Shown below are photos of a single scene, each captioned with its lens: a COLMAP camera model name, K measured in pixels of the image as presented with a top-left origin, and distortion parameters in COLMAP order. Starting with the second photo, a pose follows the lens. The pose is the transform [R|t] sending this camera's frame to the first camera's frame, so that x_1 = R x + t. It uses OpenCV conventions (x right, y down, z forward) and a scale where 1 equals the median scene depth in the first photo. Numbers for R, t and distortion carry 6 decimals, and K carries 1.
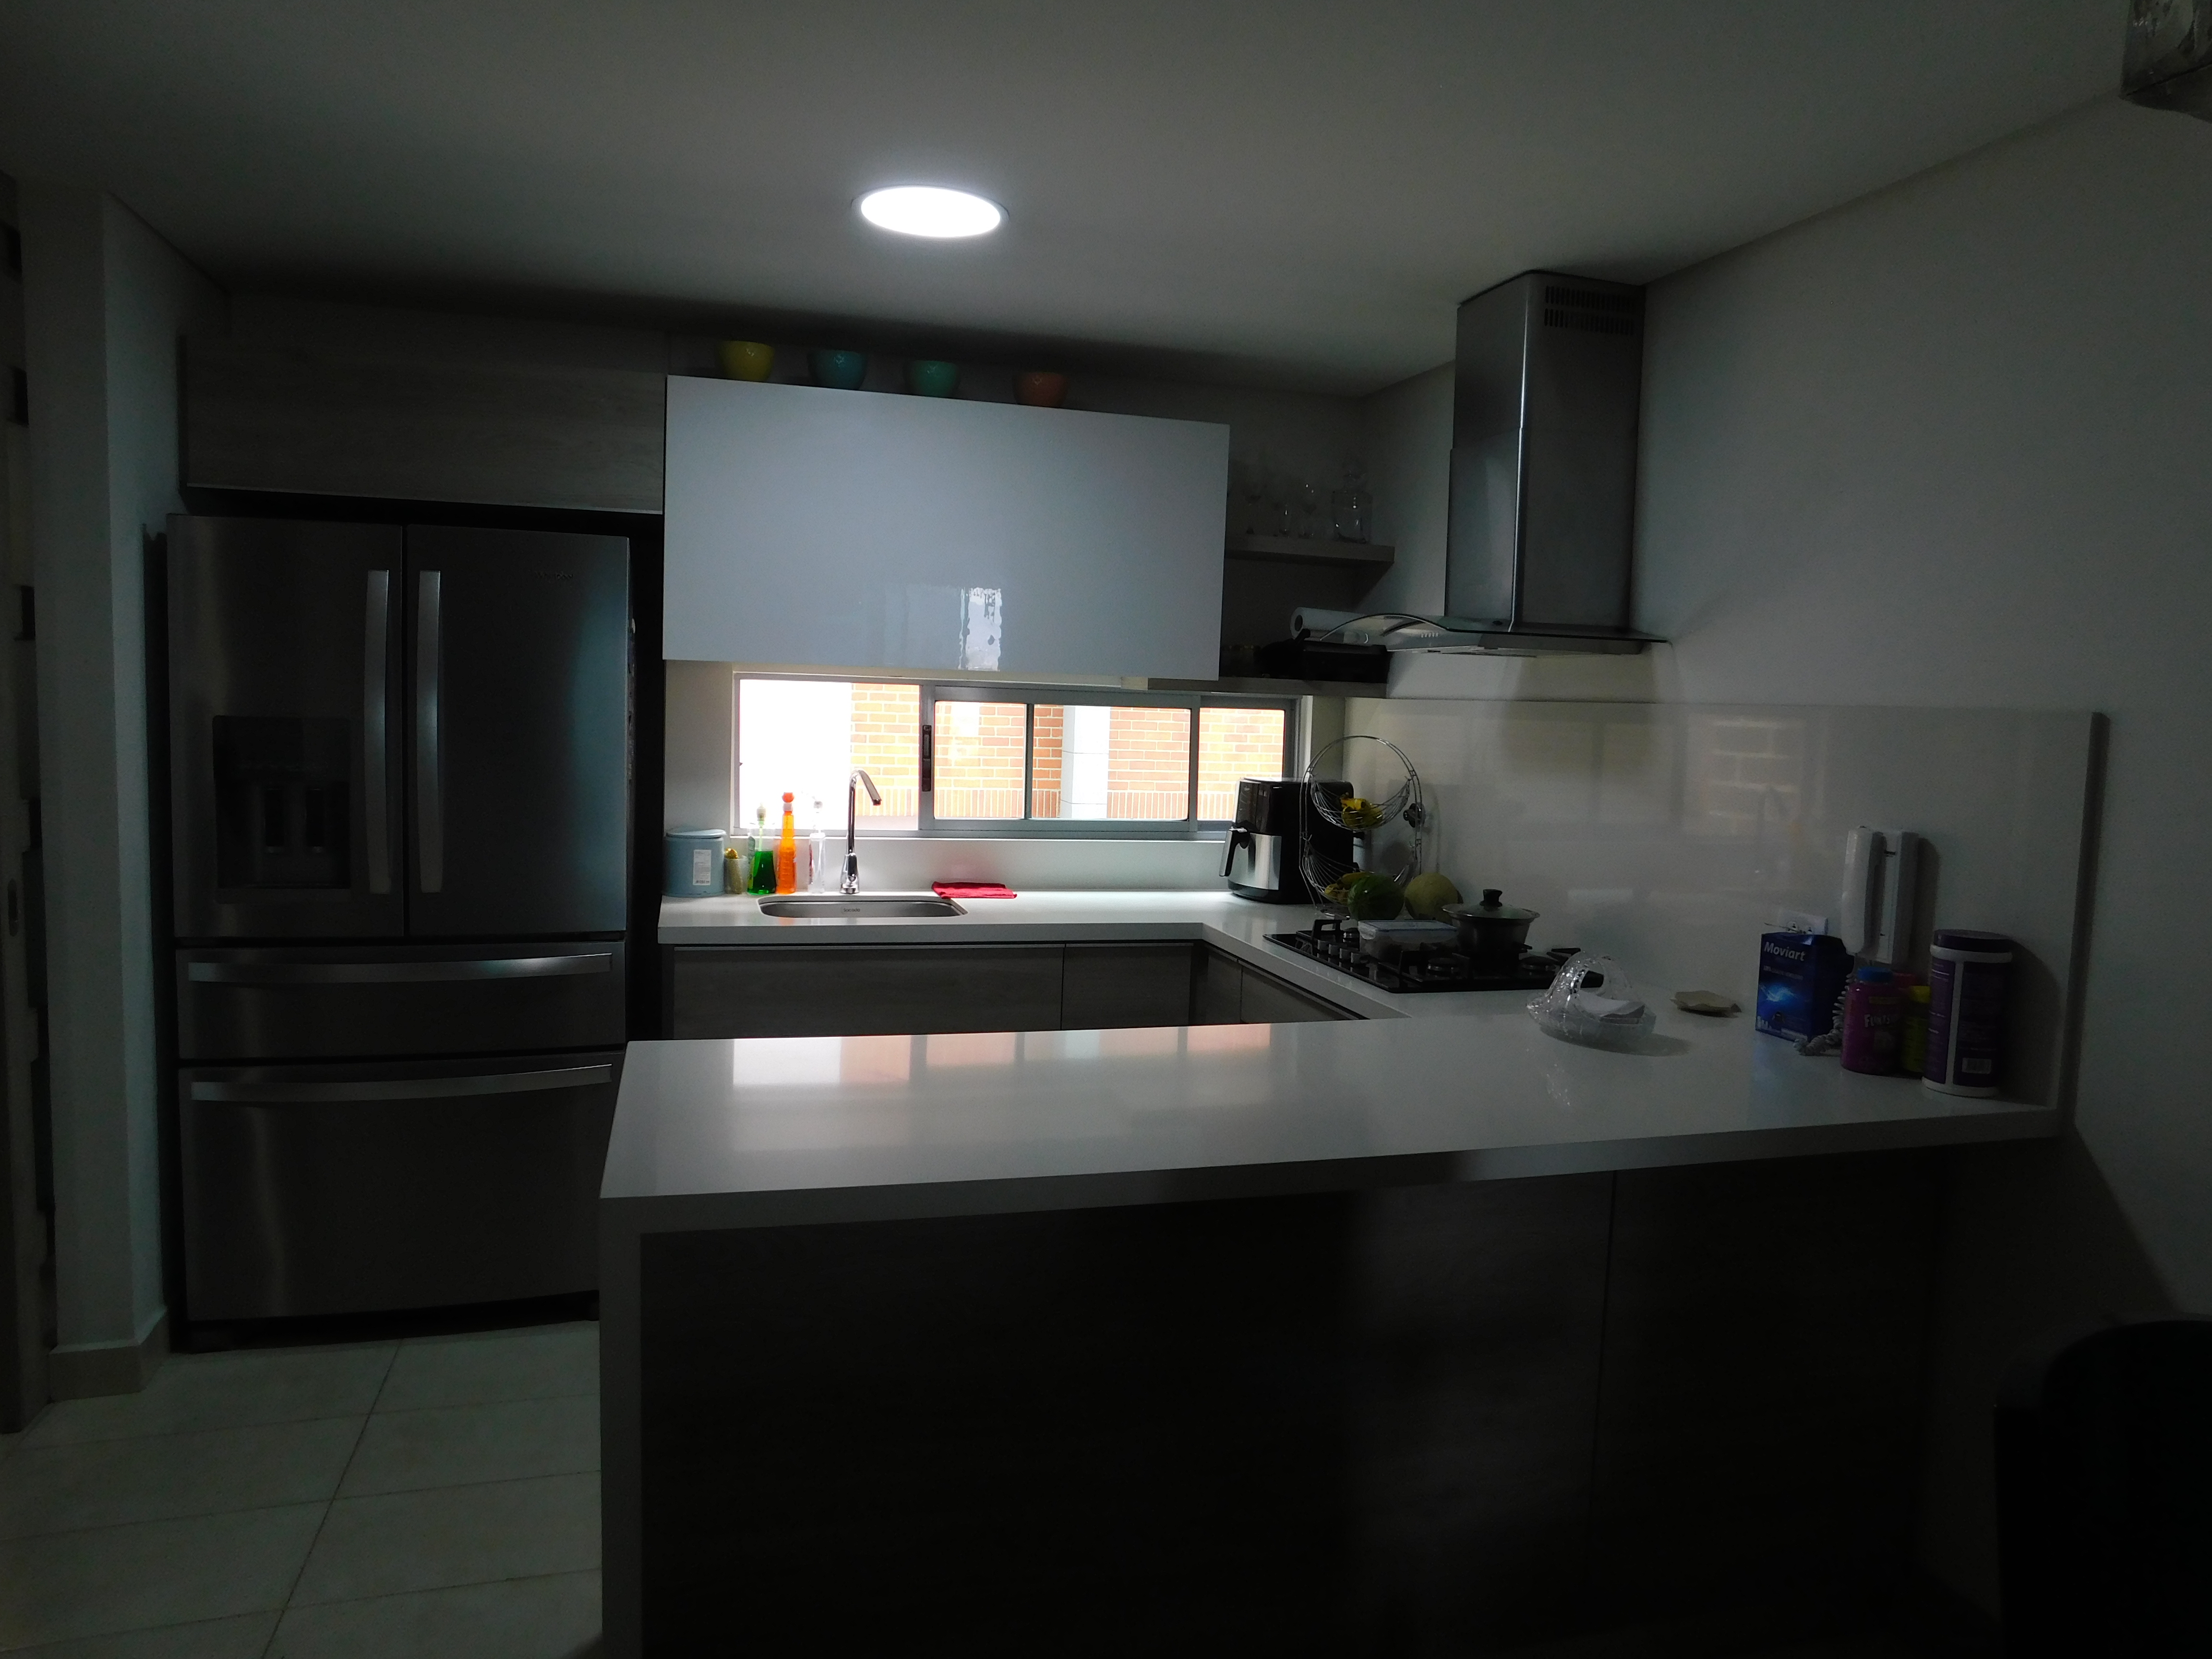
lens RADIAL K [[1473.5, 0, 1107.0], [0, 1473.5, 822.3], [0, 0, 1]] dist [-0.061647, 0.062673]
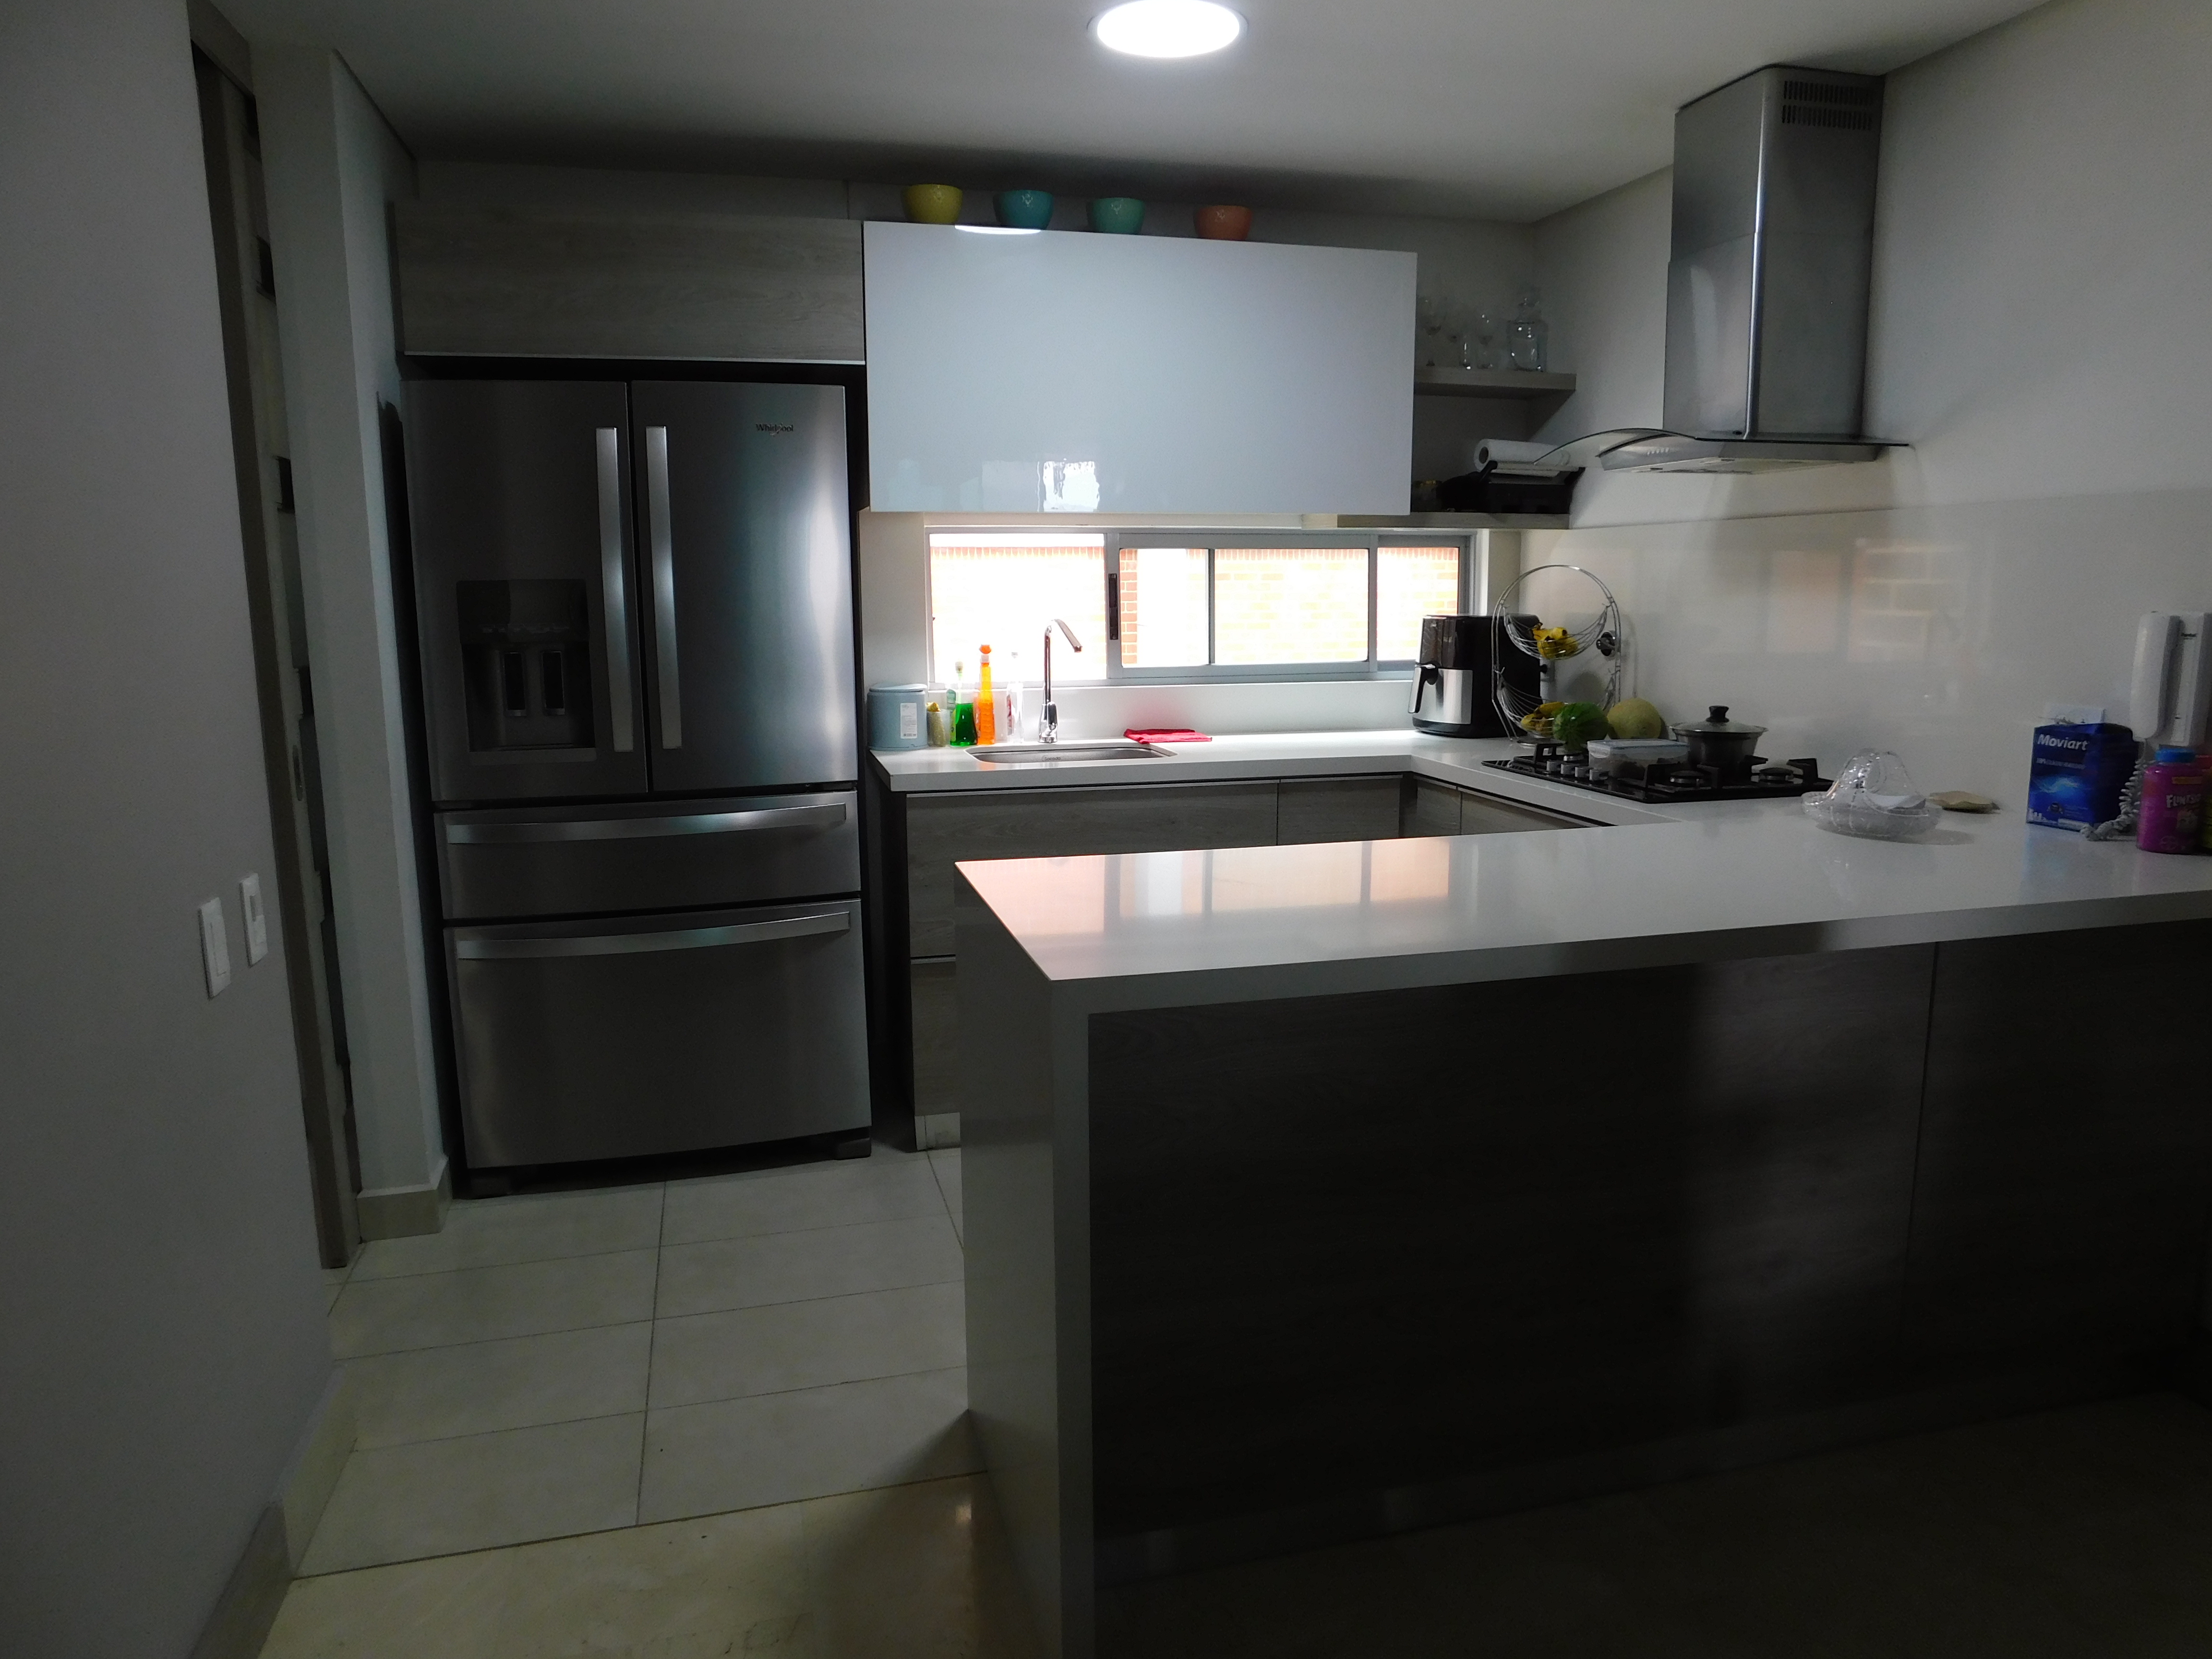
lens RADIAL K [[1473.5, 0, 1107.0], [0, 1473.5, 822.3], [0, 0, 1]] dist [-0.061647, 0.062673]
pose [[0.999023, -0.037170, -0.023912, -0.120507], [0.038925, 0.996219, 0.077675, 0.027609], [0.020934, -0.078530, 0.996692, -0.013601]]
